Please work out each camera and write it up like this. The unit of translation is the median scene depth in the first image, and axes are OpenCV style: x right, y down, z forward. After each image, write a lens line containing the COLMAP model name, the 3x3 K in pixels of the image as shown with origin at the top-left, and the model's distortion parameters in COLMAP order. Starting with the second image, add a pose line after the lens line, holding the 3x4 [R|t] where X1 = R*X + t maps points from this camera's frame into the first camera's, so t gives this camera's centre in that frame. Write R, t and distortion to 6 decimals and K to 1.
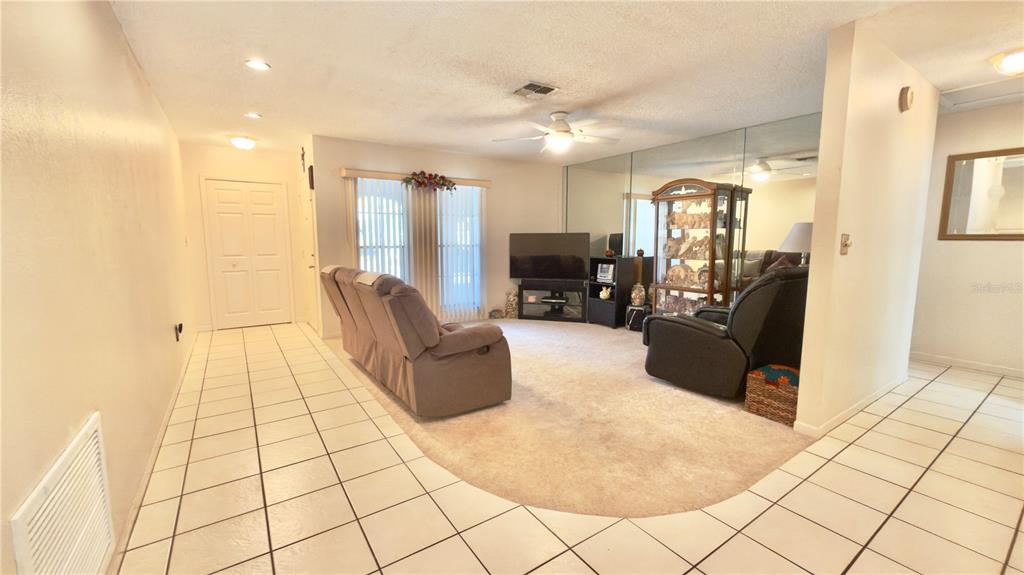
lens RADIAL K [[408.2, 0, 512.0], [0, 408.2, 287.5], [0, 0, 1]] dist [0.000328, 0.000181]
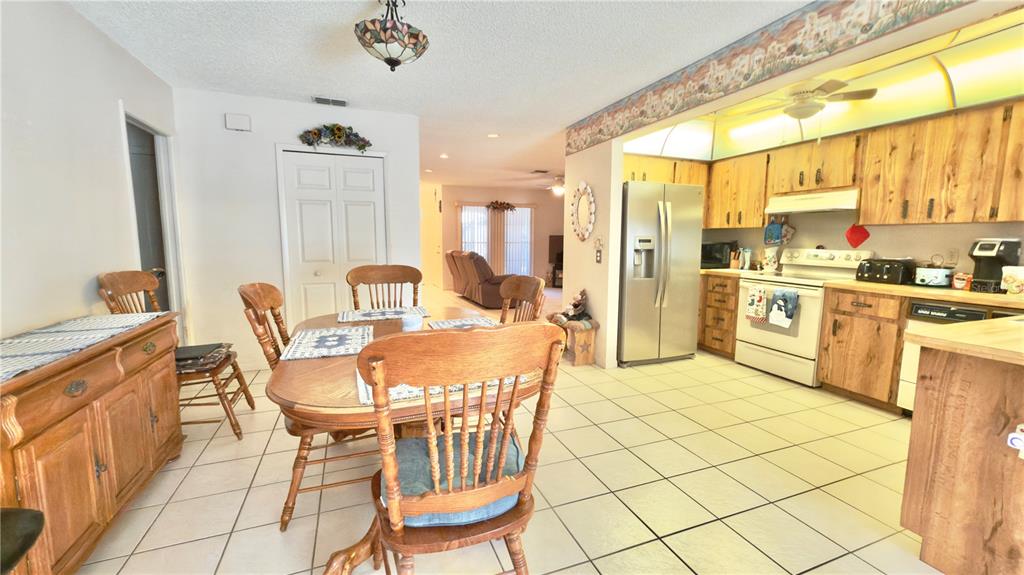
lens RADIAL K [[408.2, 0, 512.0], [0, 408.2, 287.5], [0, 0, 1]] dist [0.000328, 0.000181]
pose [[0.974625, 0.035902, -0.220946, 0.262262], [-0.037462, 0.999294, -0.002873, 0.102966], [0.220687, 0.011077, 0.975282, -0.752527]]
